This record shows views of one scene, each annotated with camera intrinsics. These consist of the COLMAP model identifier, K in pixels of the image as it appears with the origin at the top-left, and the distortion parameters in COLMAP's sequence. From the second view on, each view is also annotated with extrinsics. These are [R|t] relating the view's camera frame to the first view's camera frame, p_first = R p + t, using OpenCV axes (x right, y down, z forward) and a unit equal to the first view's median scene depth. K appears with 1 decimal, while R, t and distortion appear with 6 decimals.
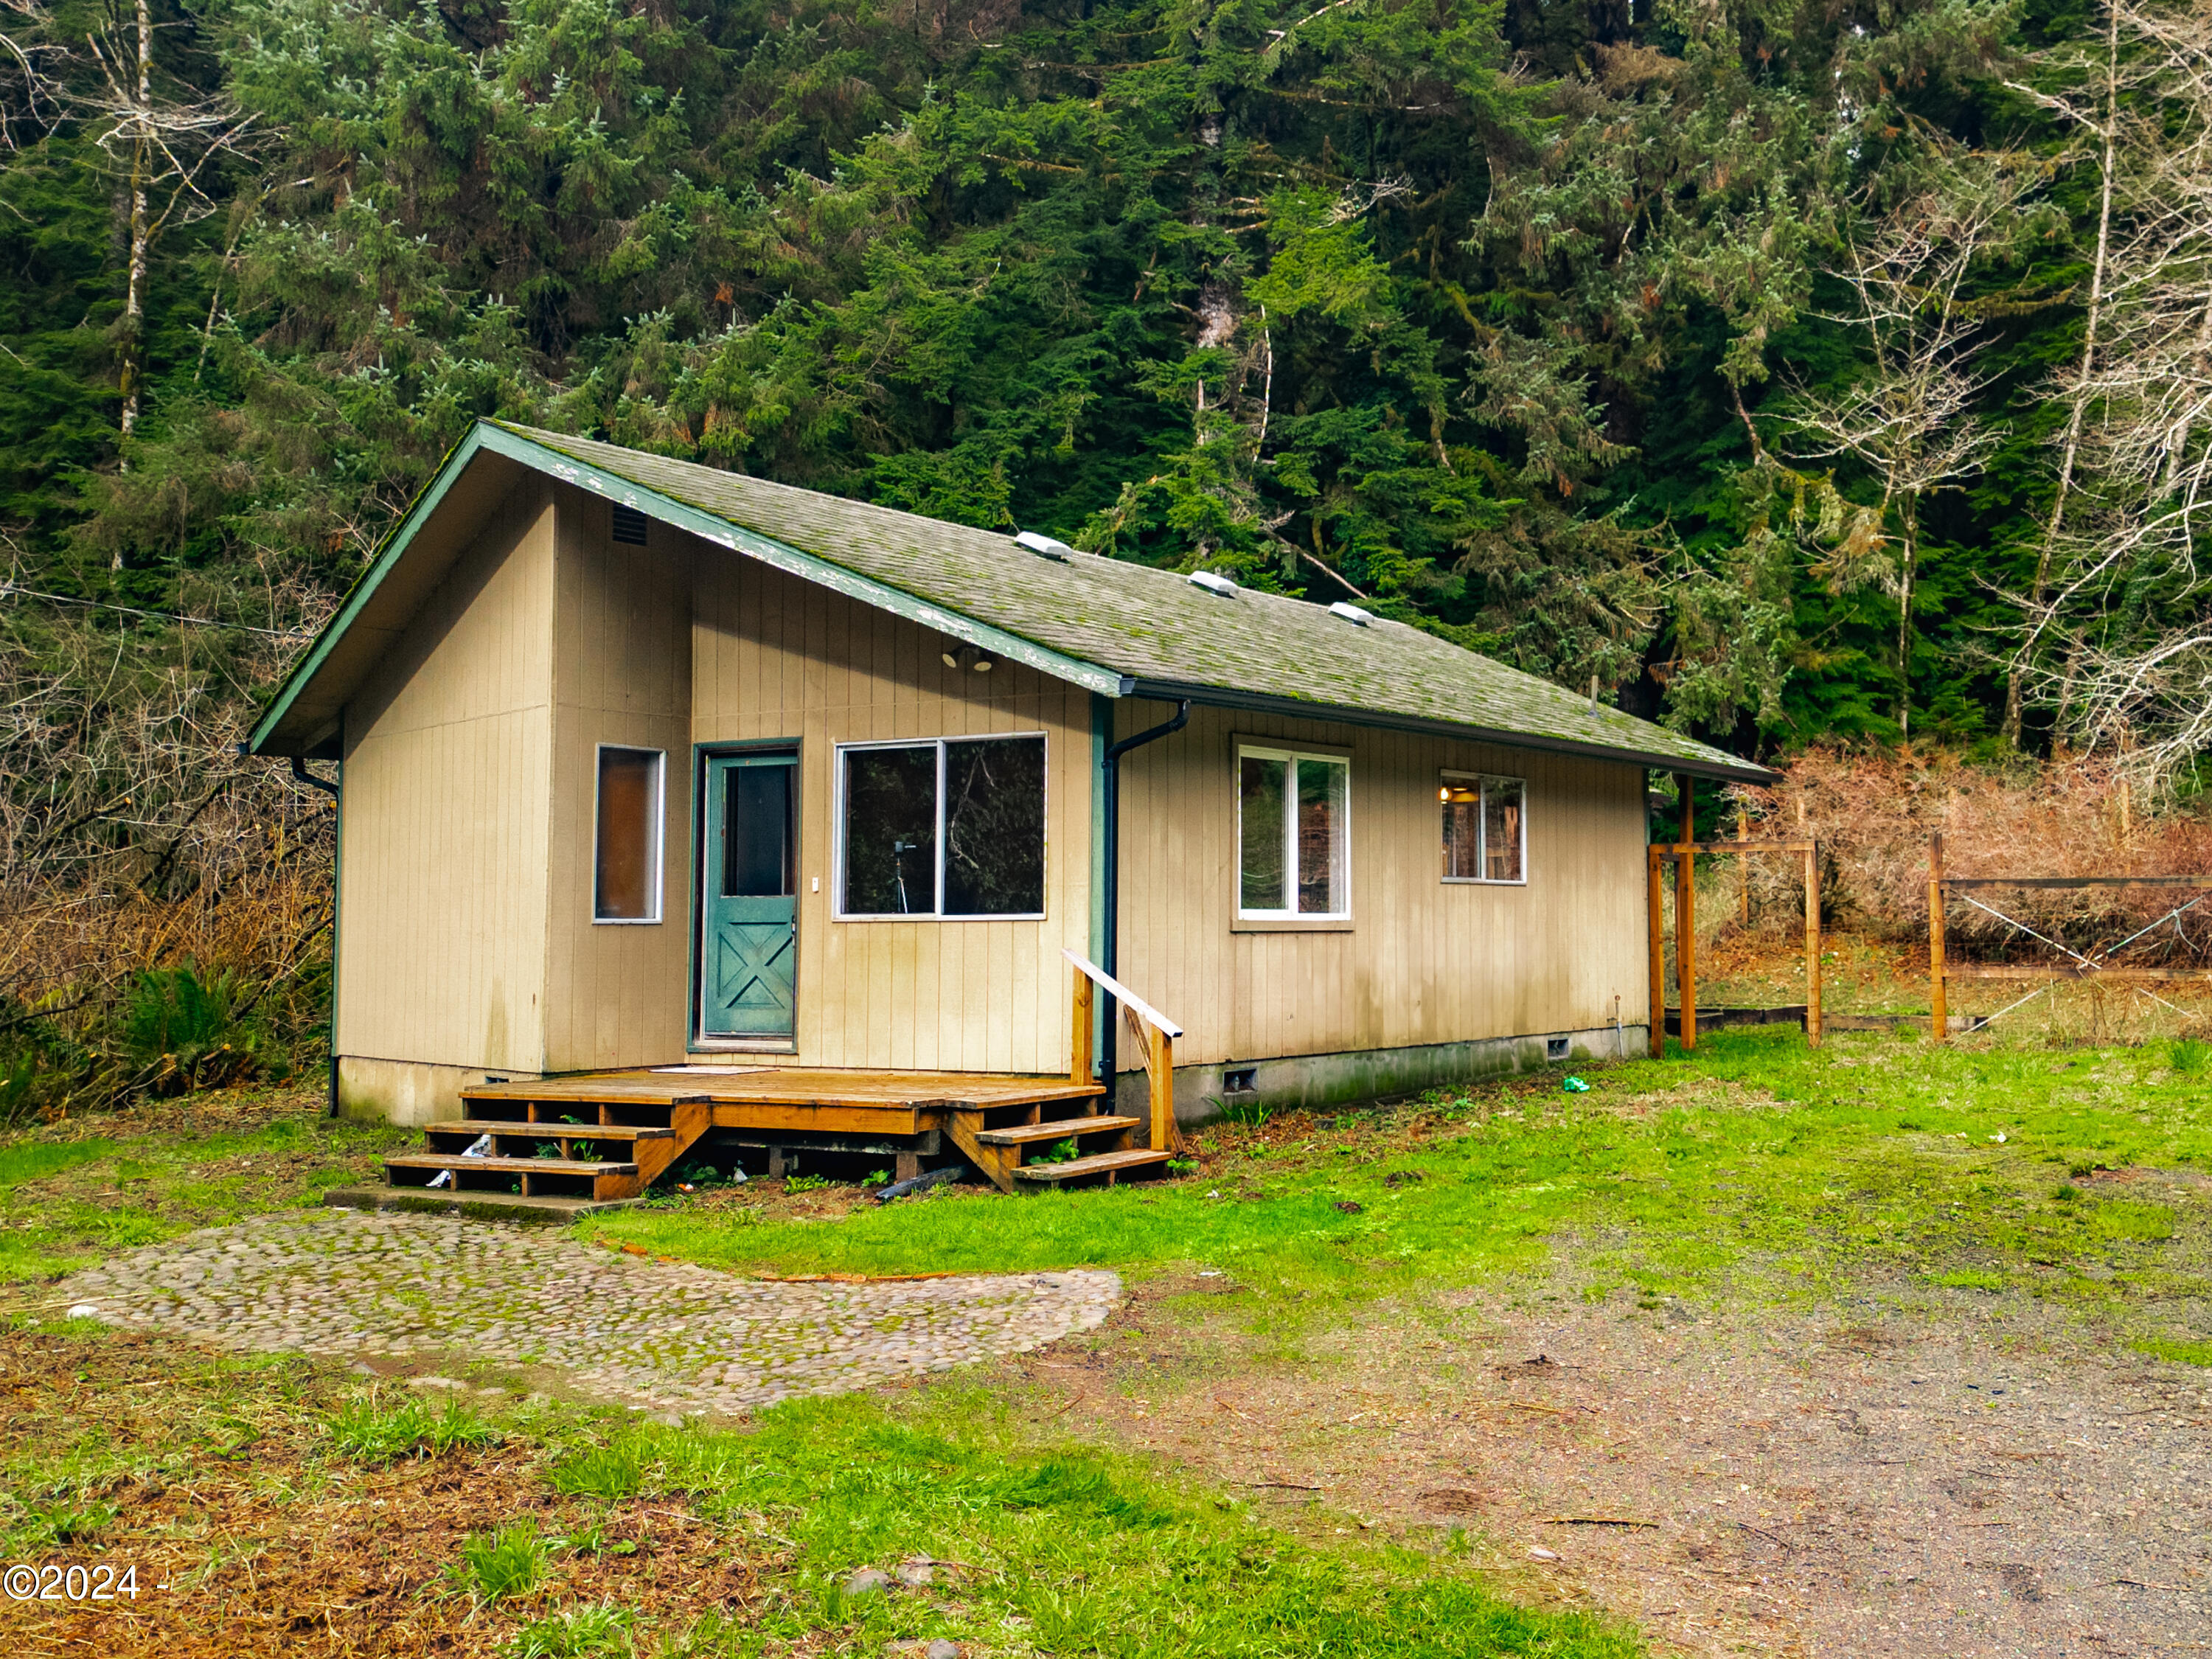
lens RADIAL K [[2405.8, 0, 1106.0], [0, 2405.8, 829.5], [0, 0, 1]] dist [0.156075, -0.449166]
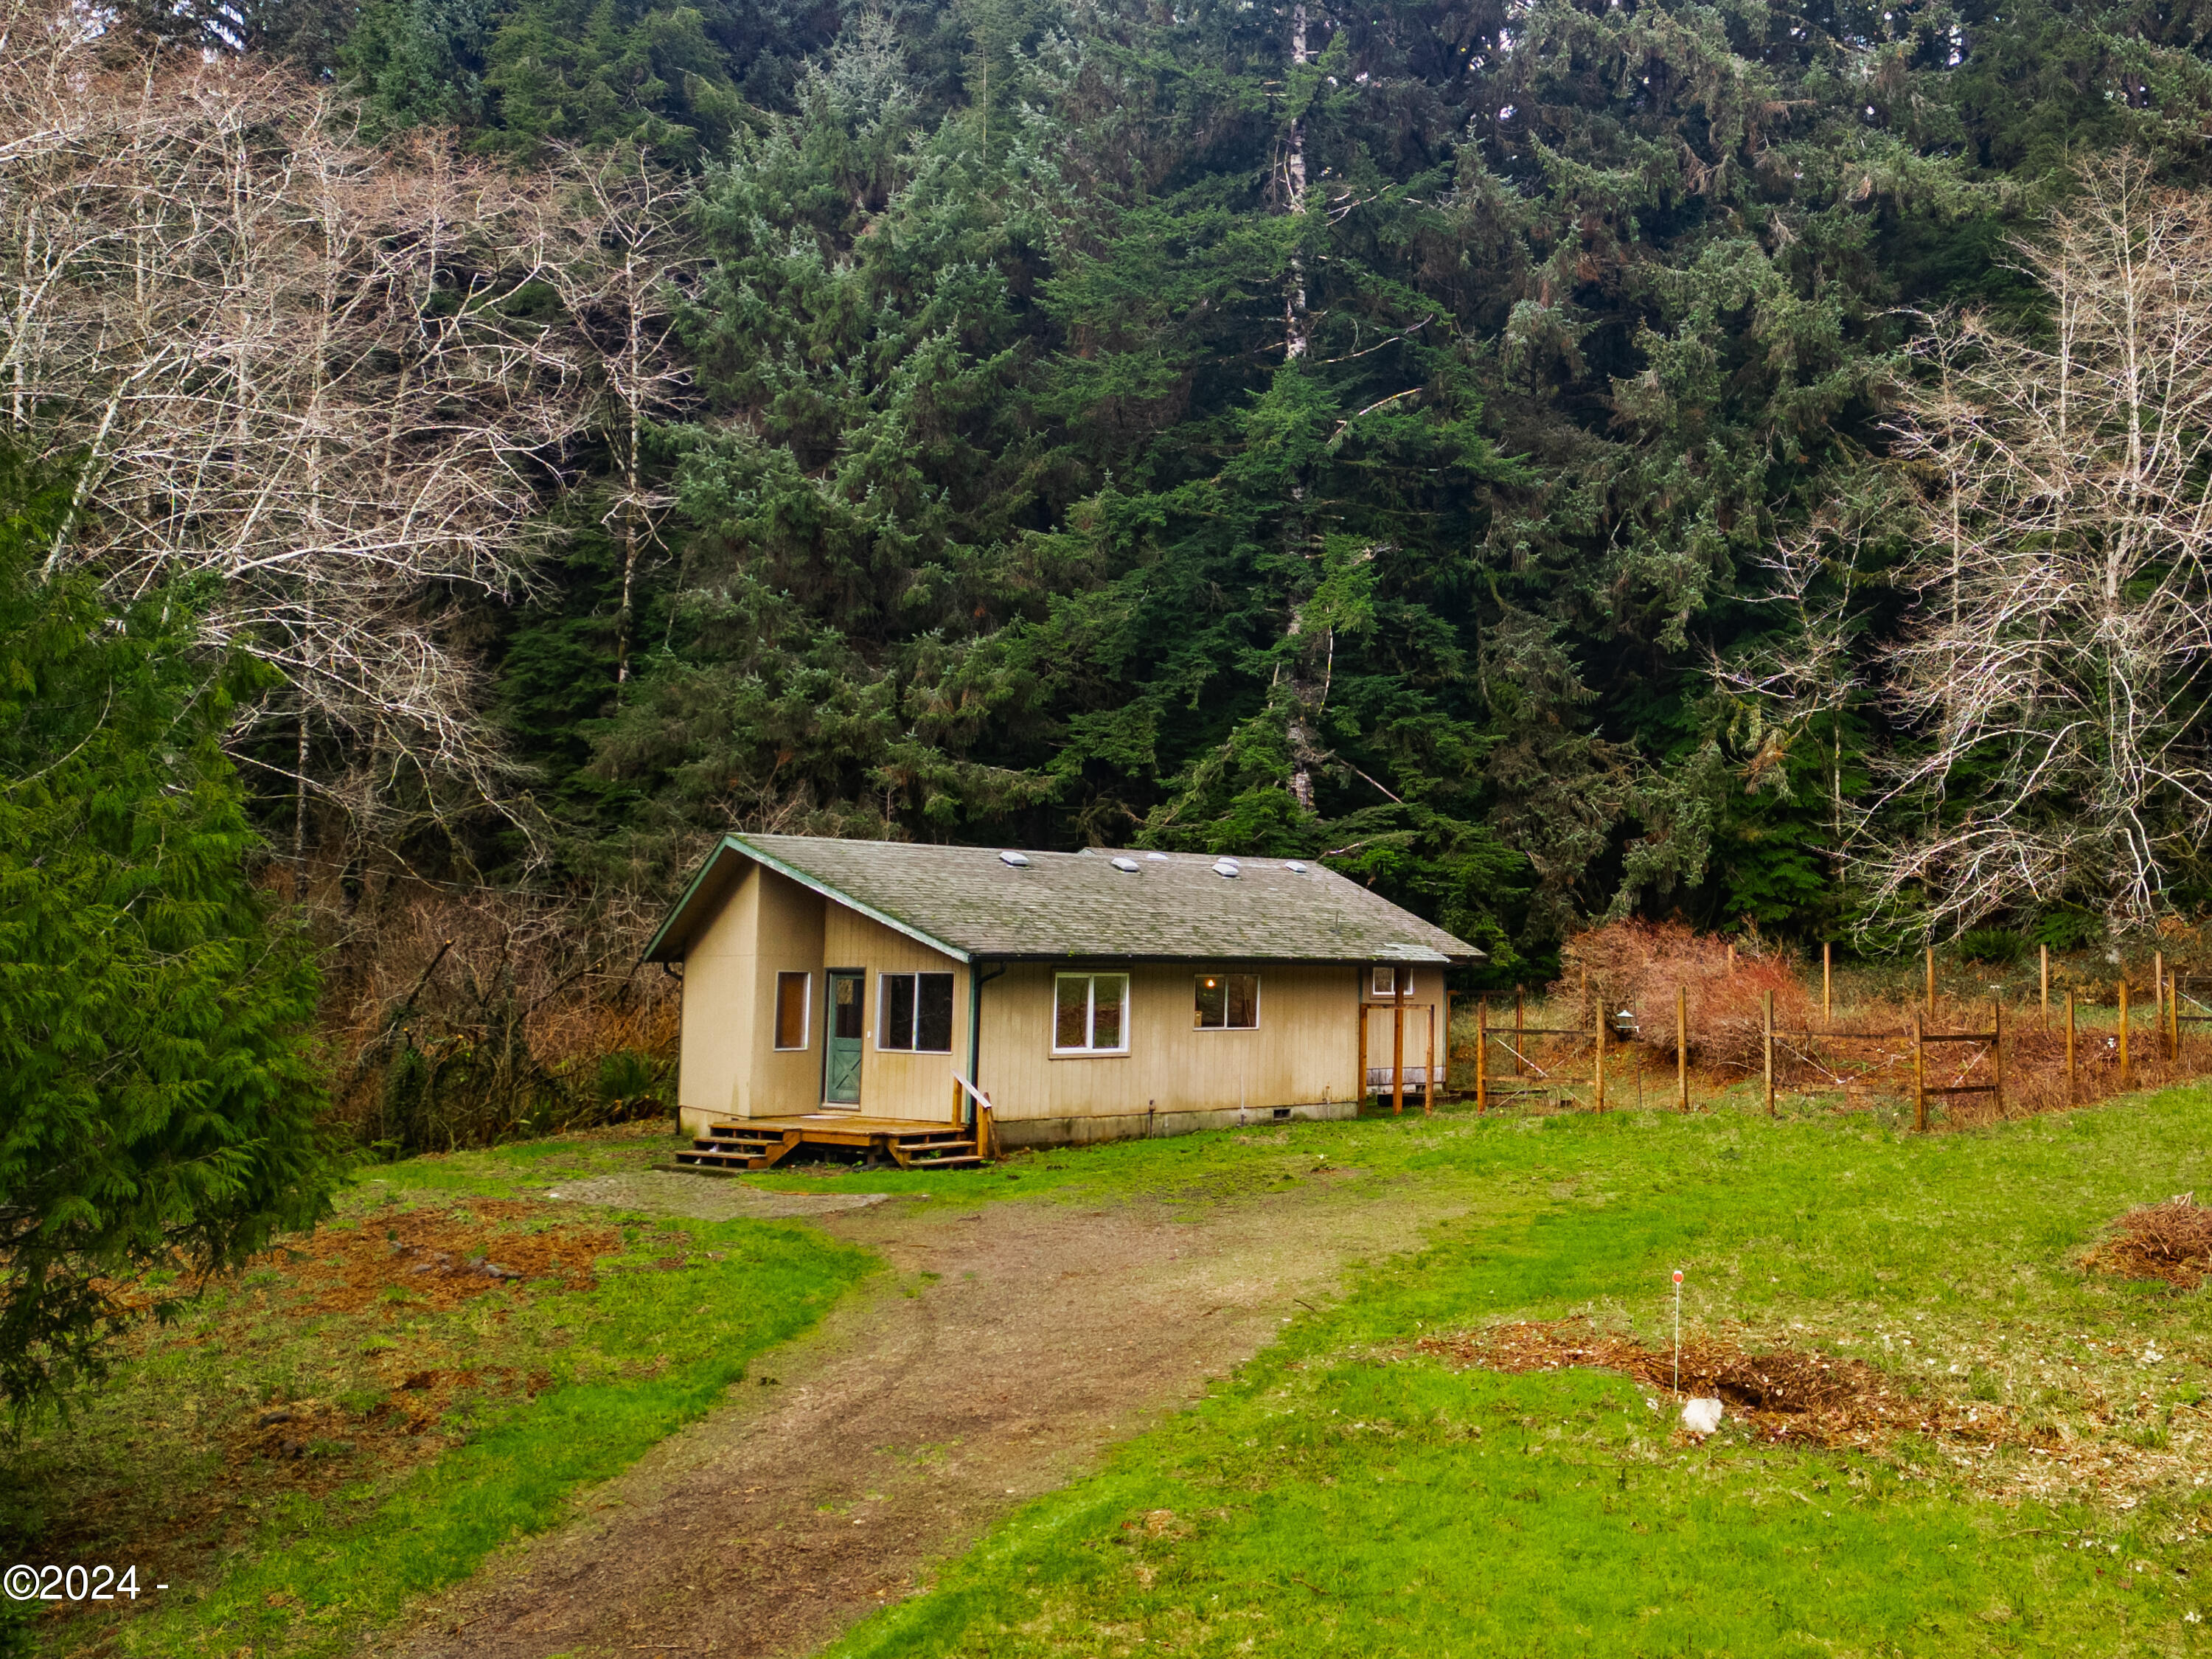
lens RADIAL K [[2405.8, 0, 1106.0], [0, 2405.8, 829.5], [0, 0, 1]] dist [0.156075, -0.449166]
pose [[0.979557, -0.001934, -0.201159, 0.449887], [-0.001108, 0.999887, -0.015012, -0.110761], [0.201165, 0.014928, 0.979444, -0.948581]]
